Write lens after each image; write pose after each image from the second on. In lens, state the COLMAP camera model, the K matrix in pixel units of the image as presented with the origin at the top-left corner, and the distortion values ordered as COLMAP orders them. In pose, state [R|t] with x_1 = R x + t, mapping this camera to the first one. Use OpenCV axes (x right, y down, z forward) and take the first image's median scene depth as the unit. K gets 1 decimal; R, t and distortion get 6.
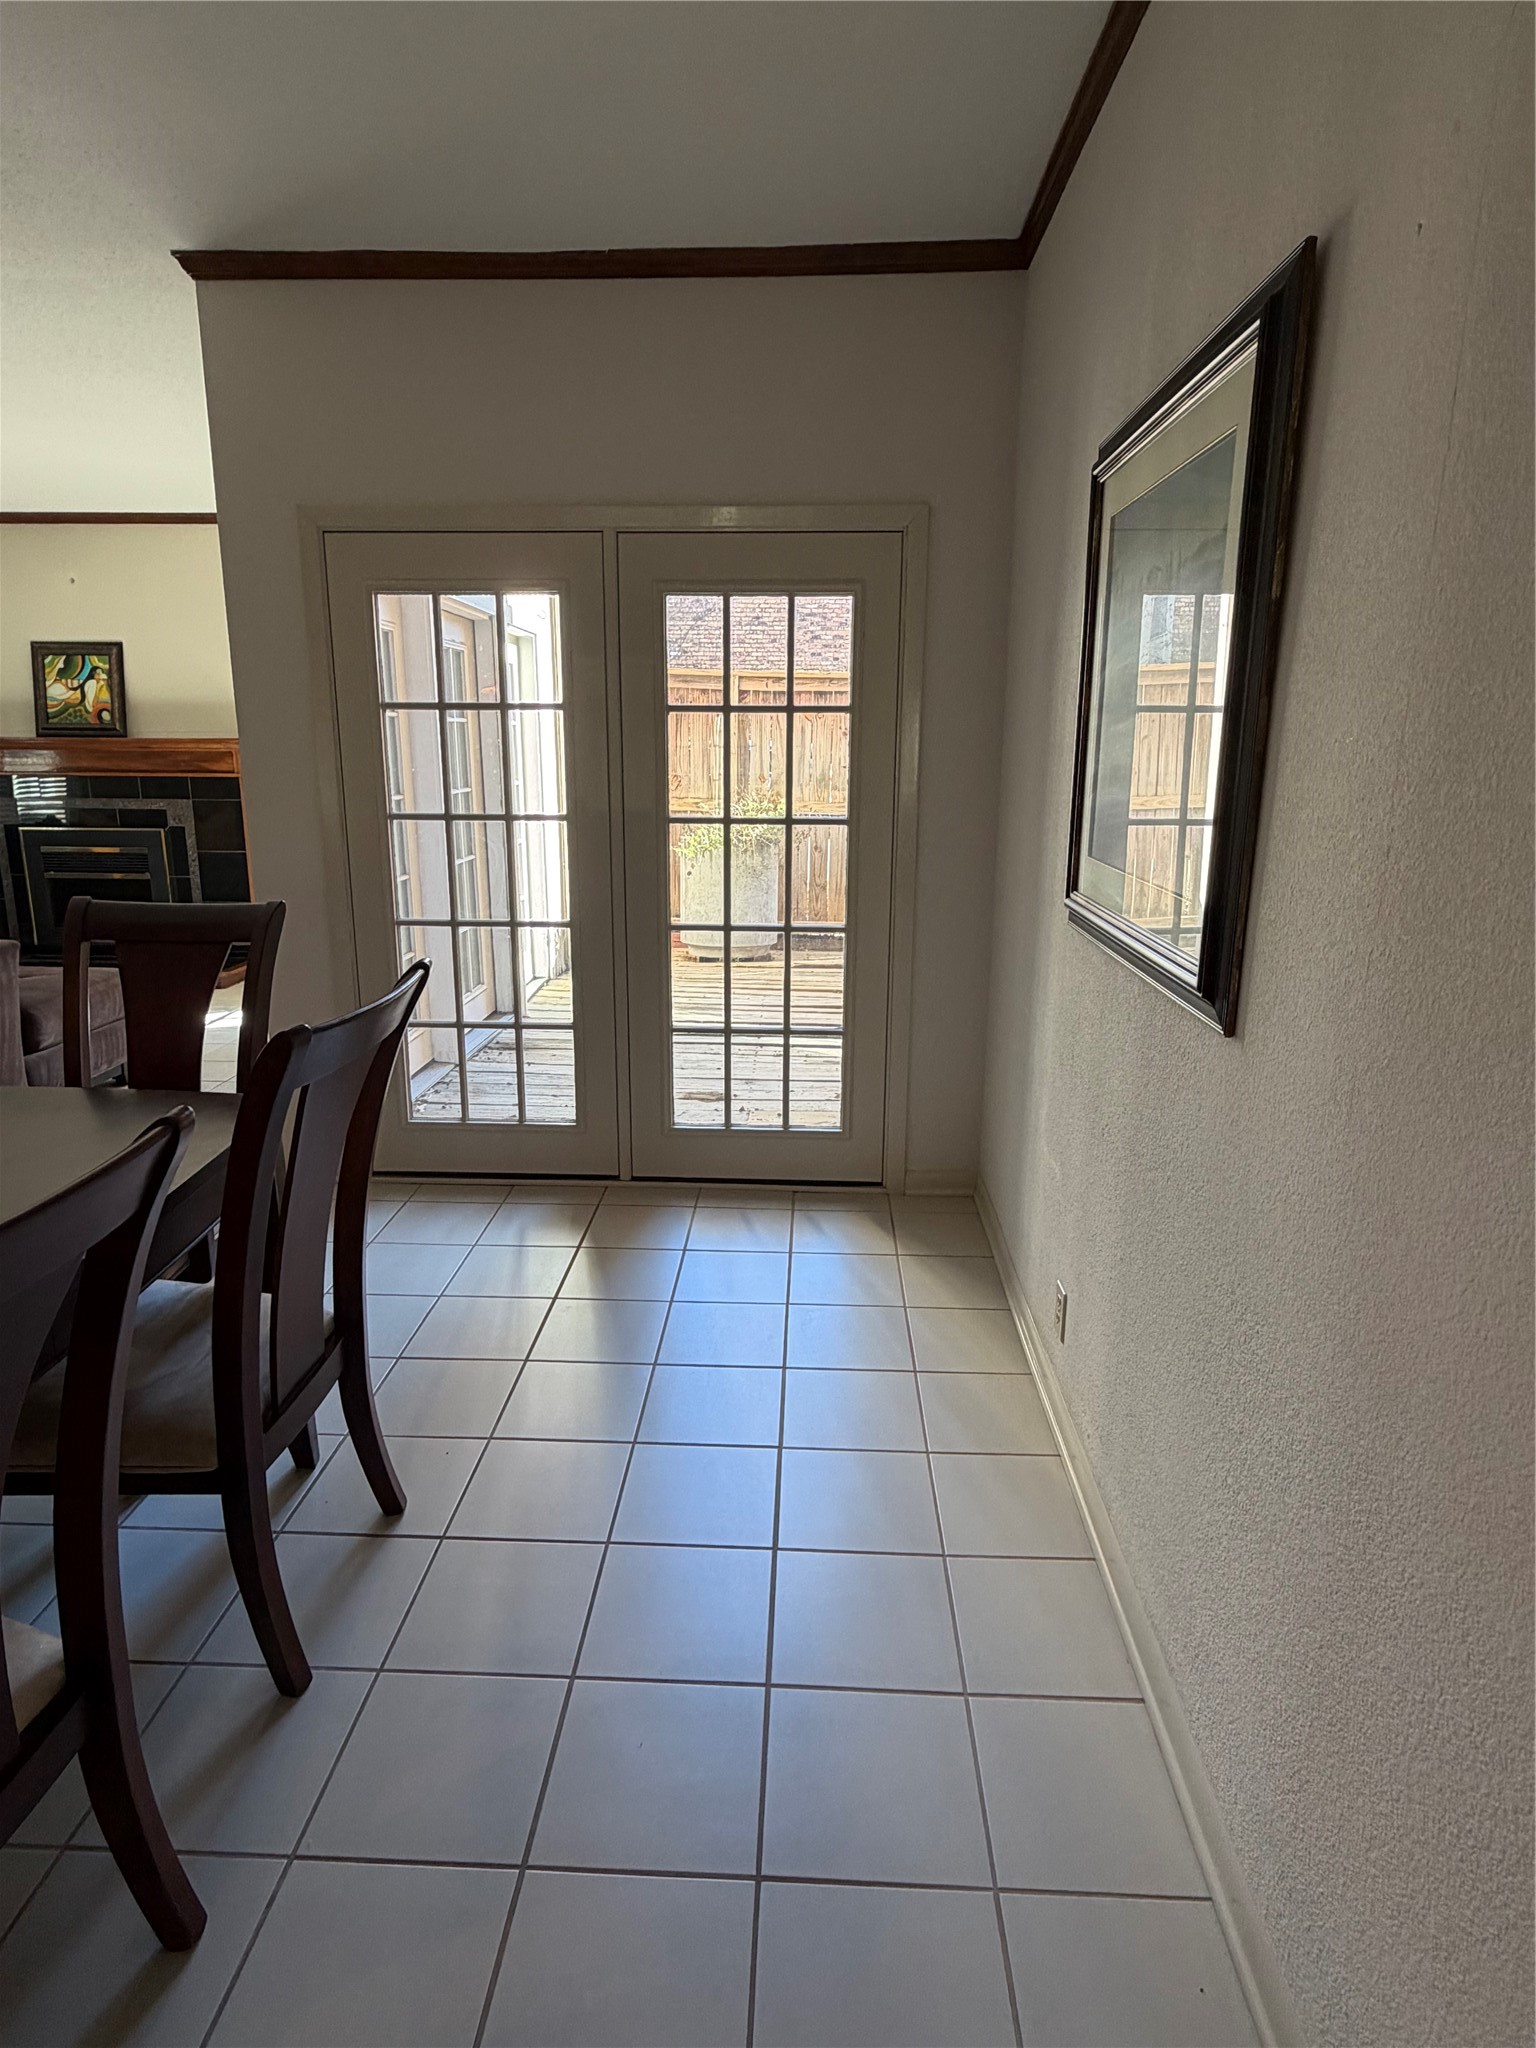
lens RADIAL K [[1130.4, 0, 761.8], [0, 1130.4, 1021.5], [0, 0, 1]] dist [-0.004910, -0.000353]
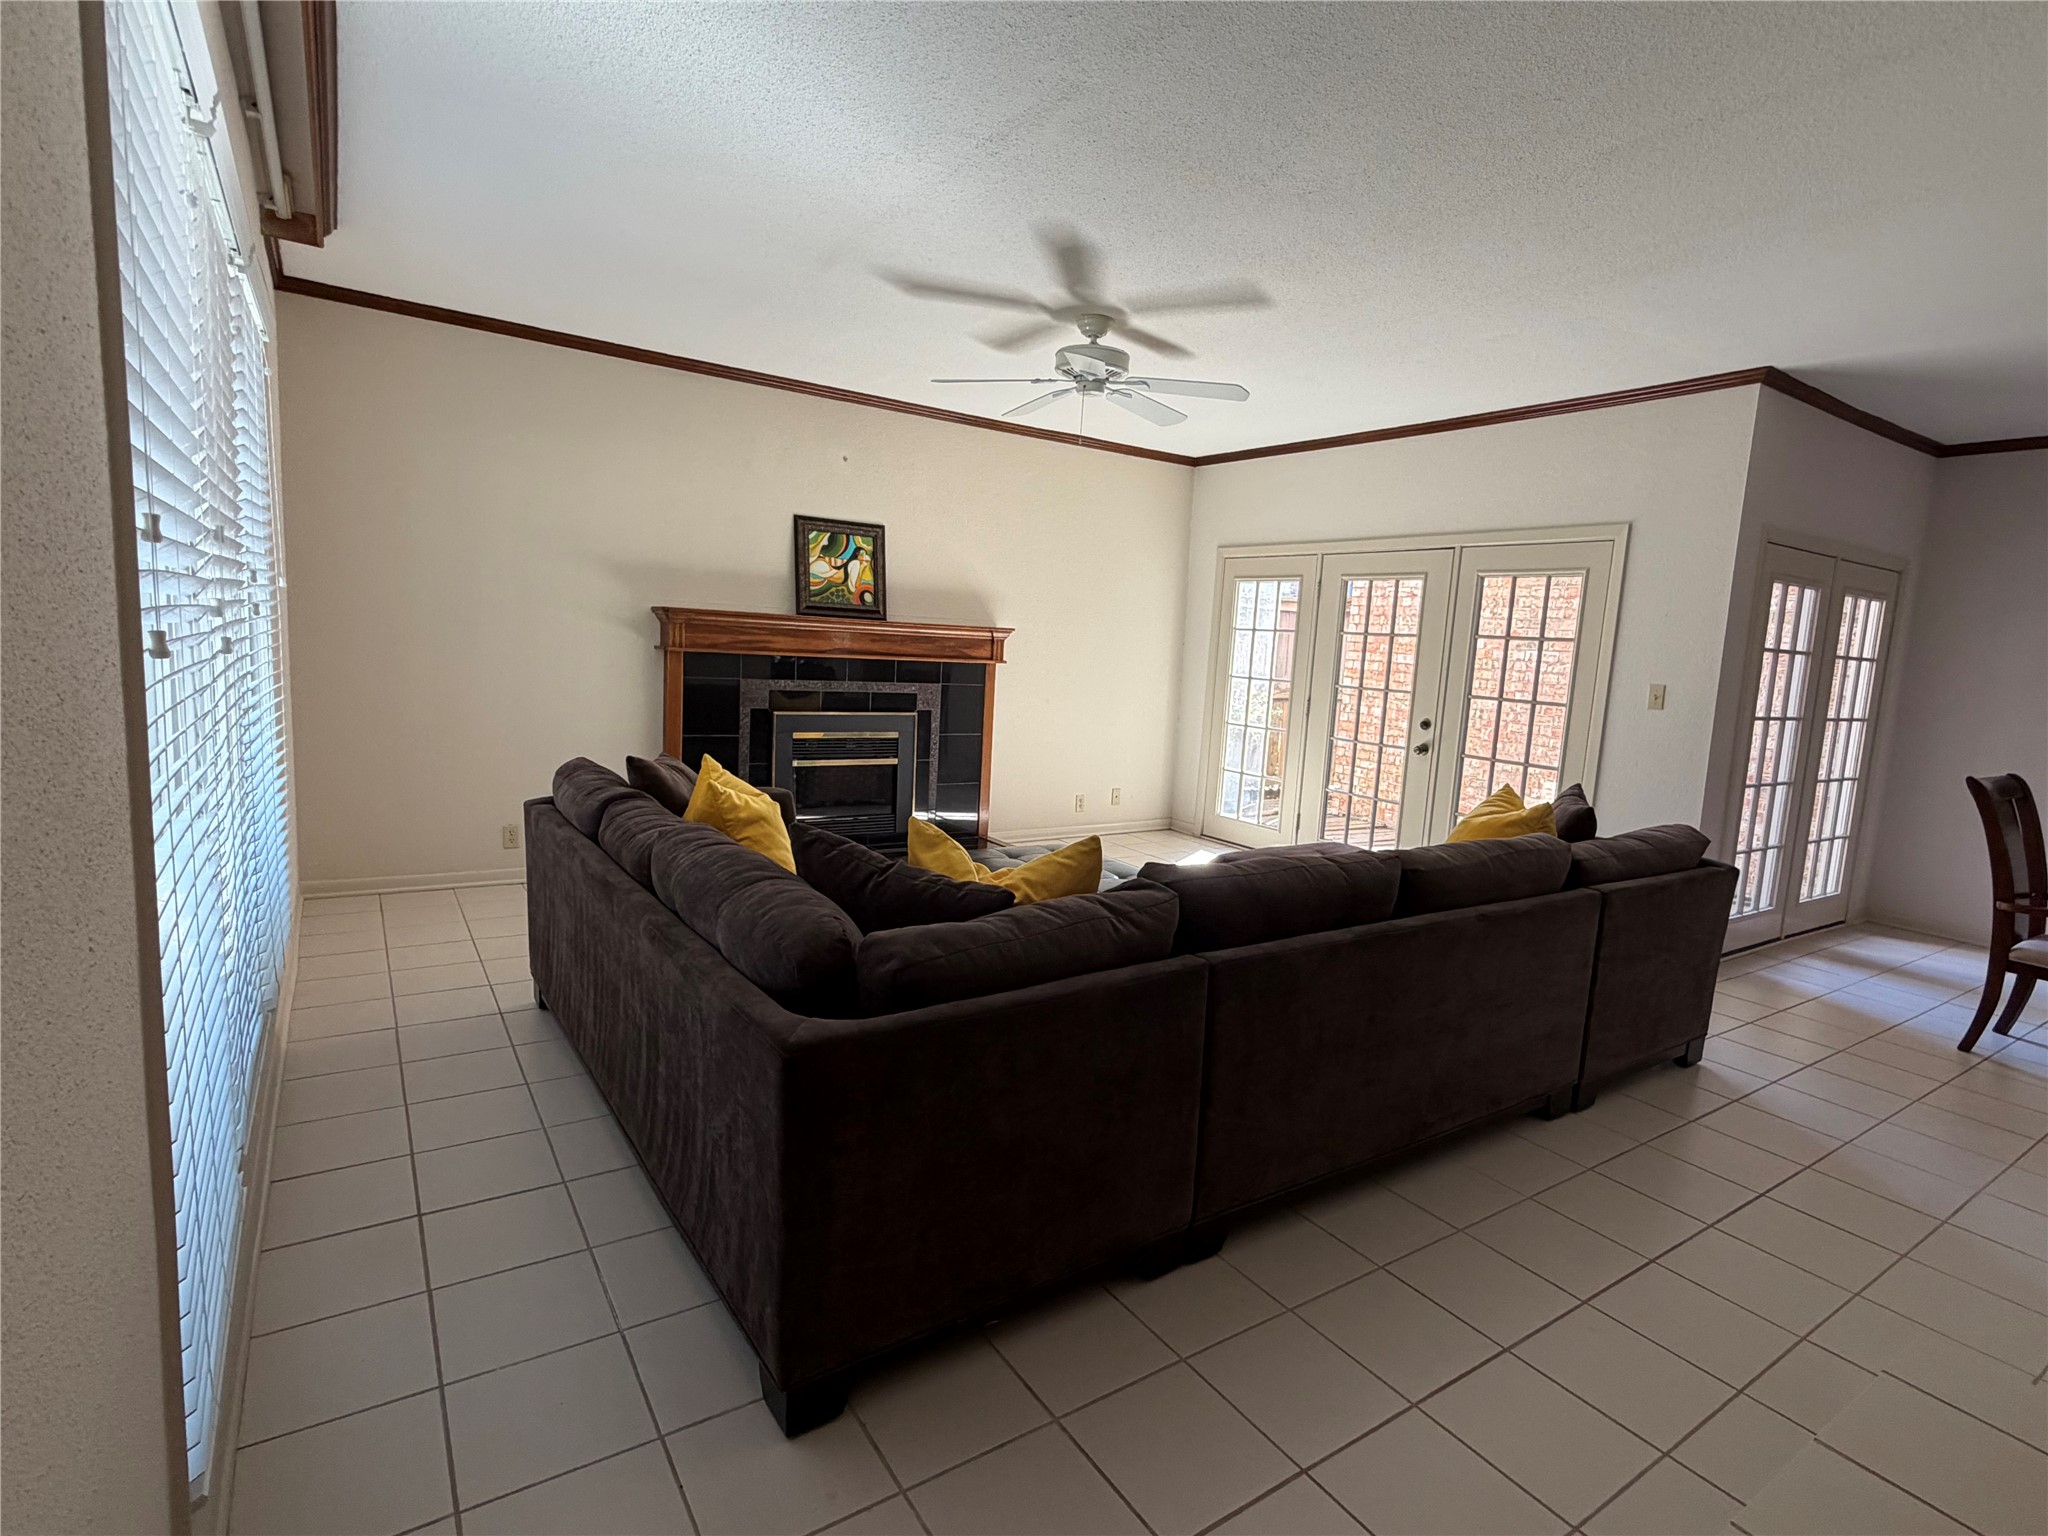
lens RADIAL K [[1009.9, 0, 1022.8], [0, 1009.9, 765.5], [0, 0, 1]] dist [-0.000584, 0.000148]
pose [[0.803699, -0.037396, 0.593860, -0.996287], [0.093104, 0.993634, -0.063432, -0.060750], [-0.587707, 0.106271, 0.802064, 0.243137]]
